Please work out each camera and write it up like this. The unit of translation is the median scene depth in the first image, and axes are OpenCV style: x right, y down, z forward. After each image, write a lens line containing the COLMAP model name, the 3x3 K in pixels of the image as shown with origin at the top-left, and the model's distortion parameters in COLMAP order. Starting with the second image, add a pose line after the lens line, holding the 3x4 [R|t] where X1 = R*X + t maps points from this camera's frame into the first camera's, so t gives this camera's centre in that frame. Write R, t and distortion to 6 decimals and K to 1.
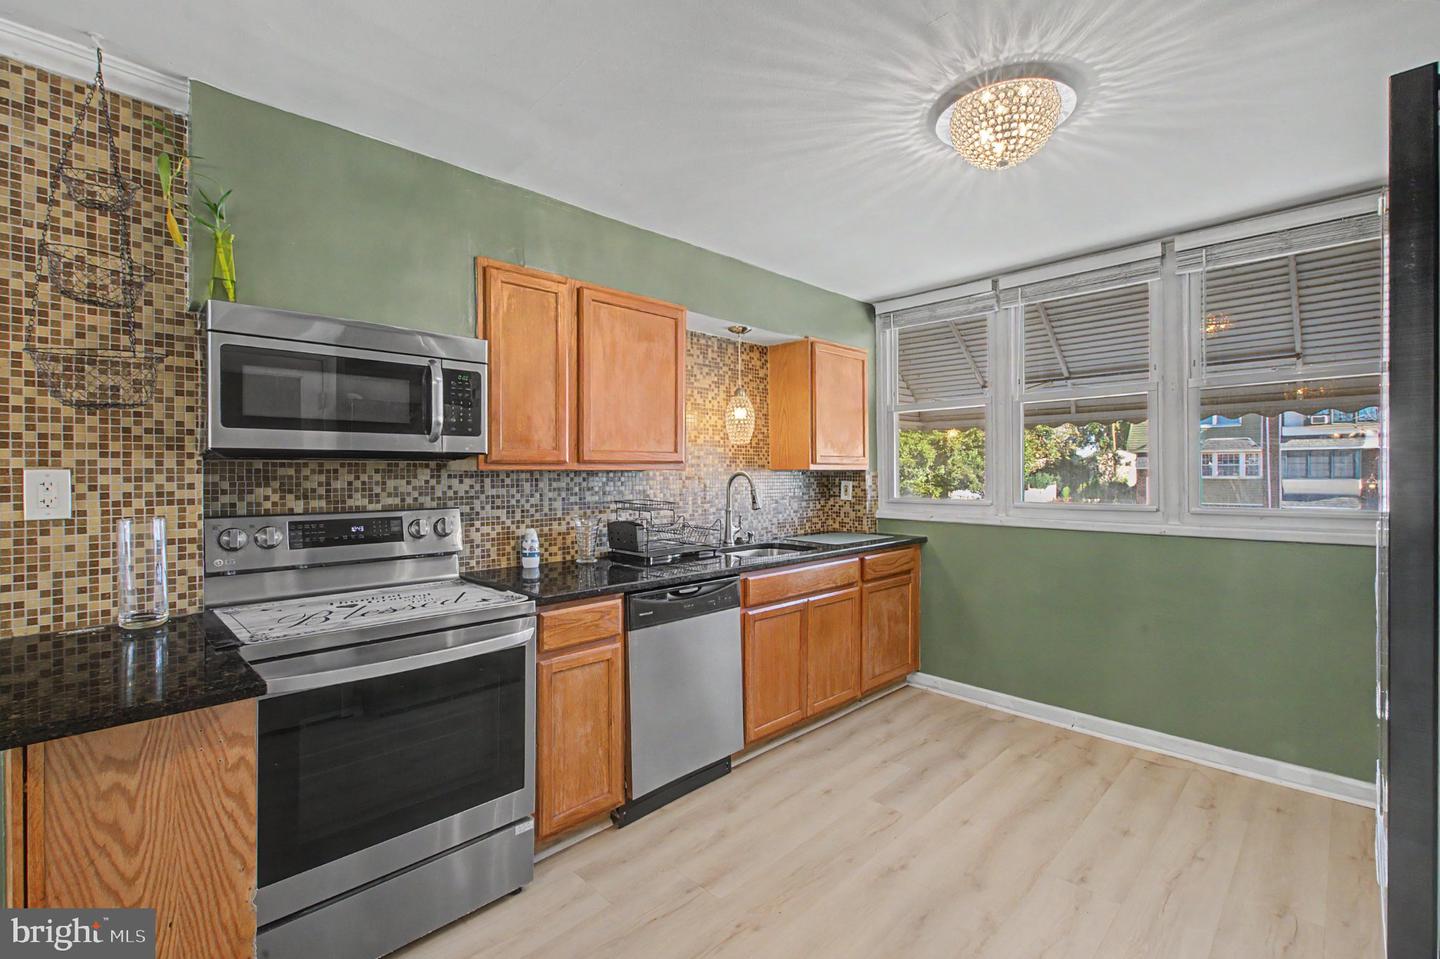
lens RADIAL K [[628.9, 0, 720.2], [0, 628.9, 472.7], [0, 0, 1]] dist [-0.001616, -0.000537]
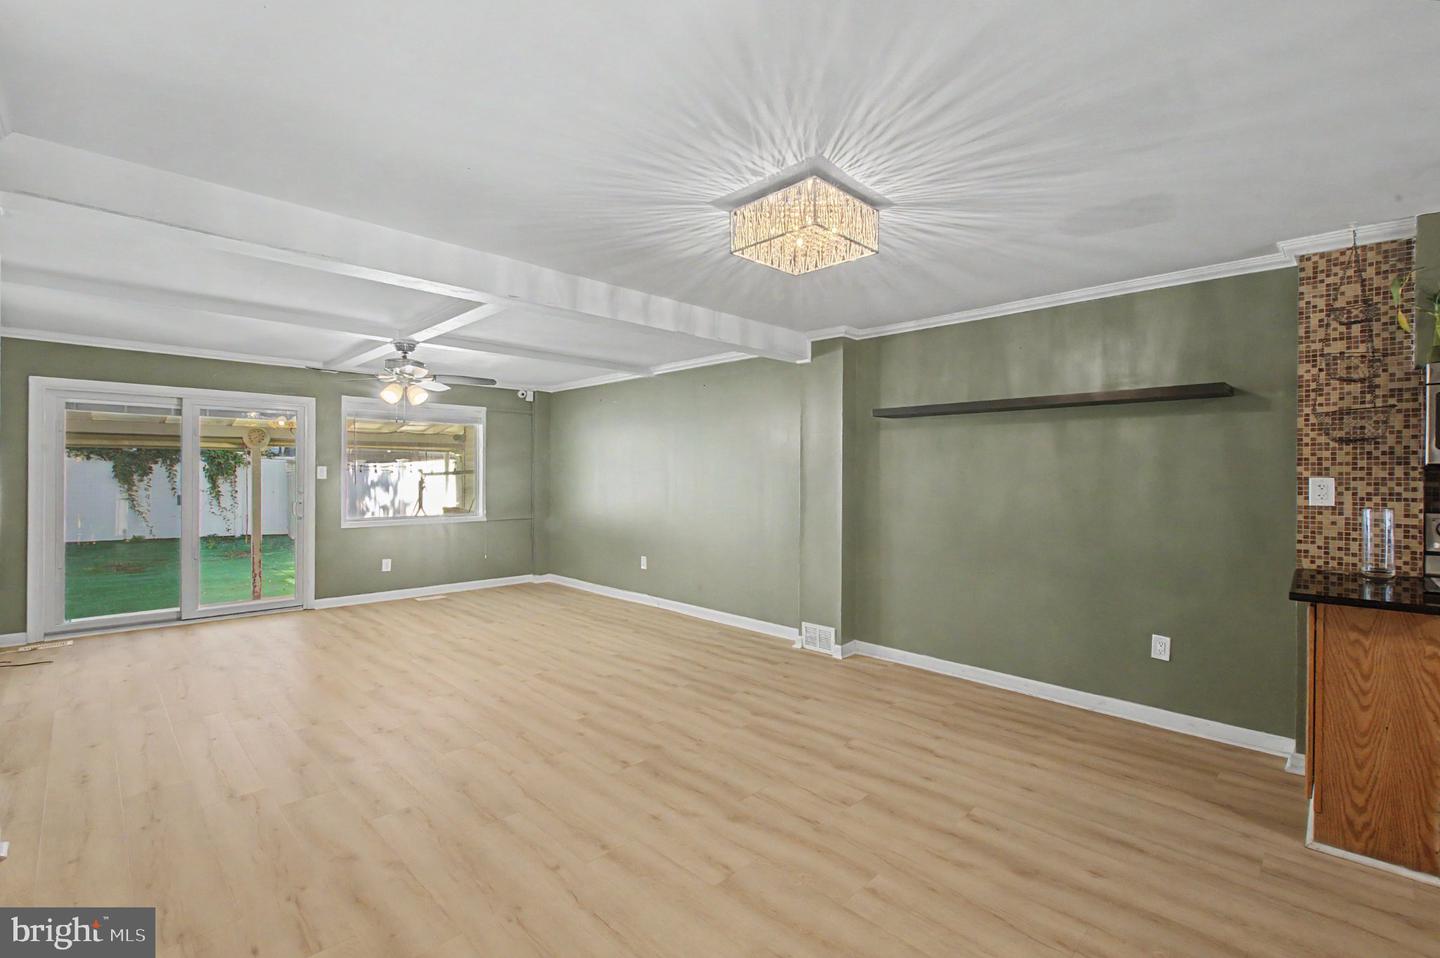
lens RADIAL K [[632.7, 0, 720.0], [0, 632.7, 479.0], [0, 0, 1]] dist [-0.001404, -0.000588]
pose [[0.007207, 0.010243, -0.999922, 0.651049], [-0.005165, 0.999935, 0.010206, -0.010140], [0.999961, 0.005091, 0.007260, -0.664742]]
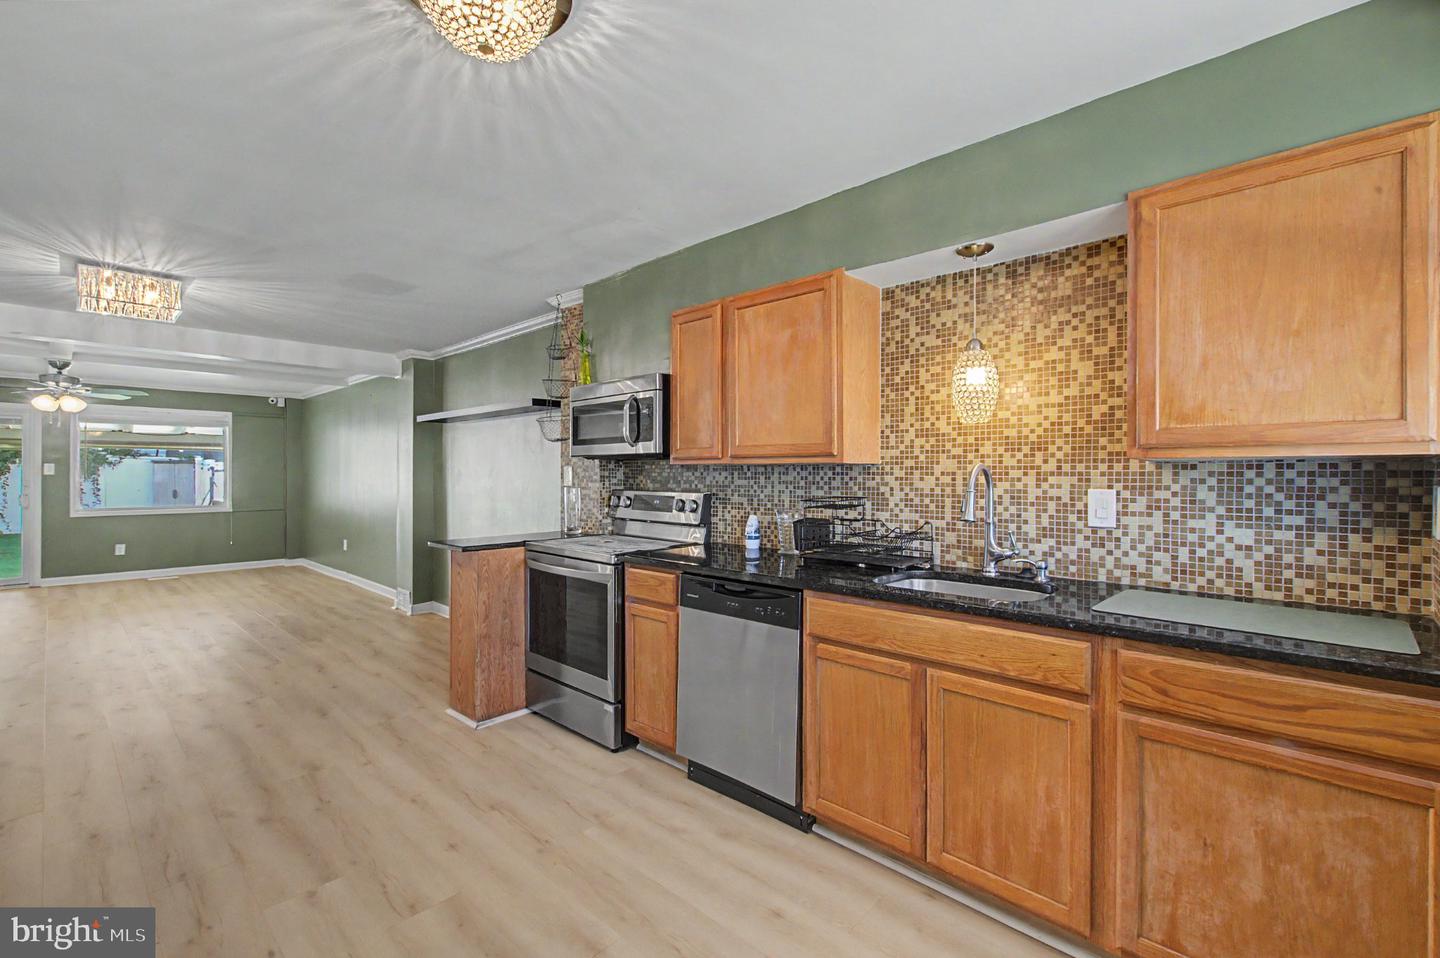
lens RADIAL K [[623.0, 0, 711.9], [0, 623.0, 472.3], [0, 0, 1]] dist [0.002108, 0.000401]
pose [[0.033006, -0.000090, -0.999455, 1.328158], [-0.002136, 0.999998, -0.000160, 0.015465], [0.999453, 0.002141, 0.033006, 1.375216]]
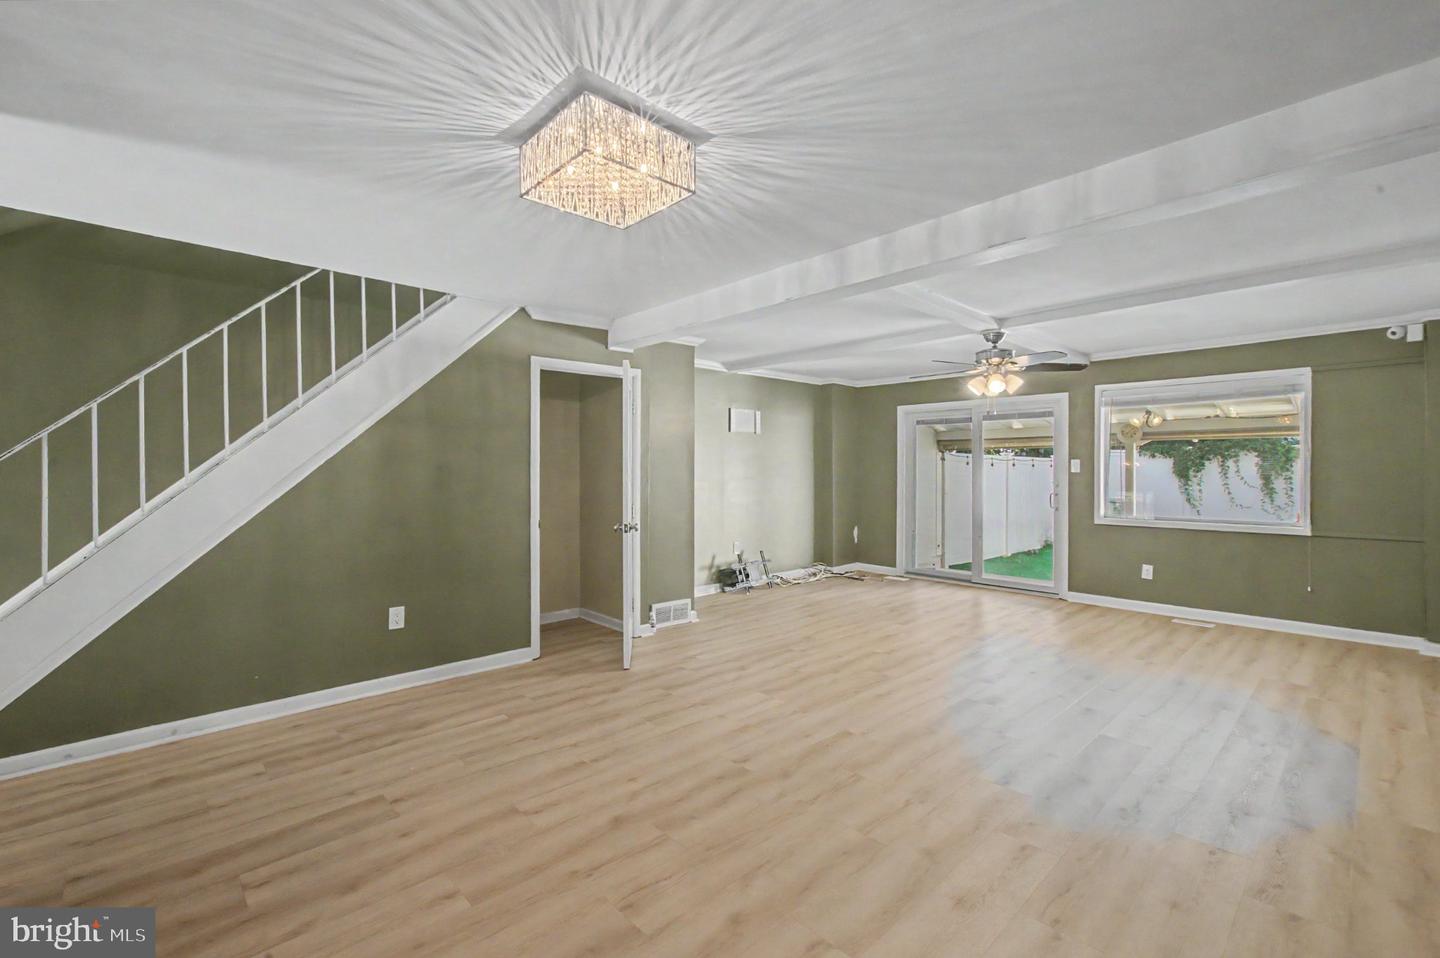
lens RADIAL K [[623.0, 0, 711.9], [0, 623.0, 472.3], [0, 0, 1]] dist [0.002108, 0.000401]
pose [[-0.999692, 0.001913, 0.024760, -1.005618], [0.002061, 0.999980, 0.005956, 0.013113], [-0.024748, 0.006005, -0.999676, 0.713933]]
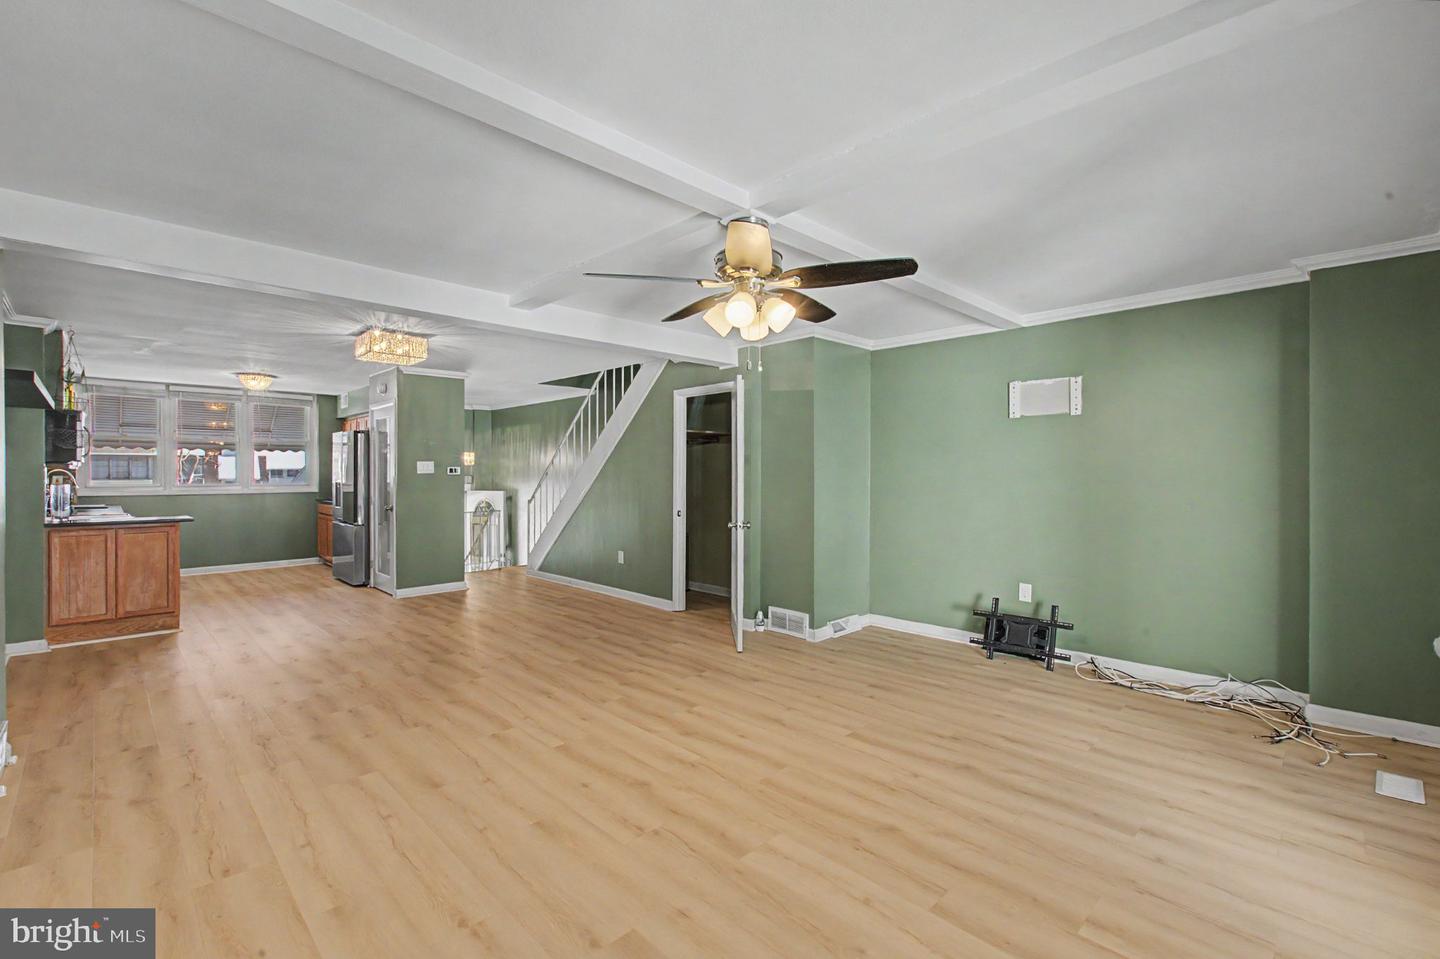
lens RADIAL K [[630.3, 0, 716.2], [0, 630.3, 475.5], [0, 0, 1]] dist [0.002782, 0.000587]
pose [[0.003762, 0.000379, 0.999993, -3.677964], [-0.000279, 1.000000, -0.000378, 0.031678], [-0.999993, -0.000277, 0.003762, -1.978165]]
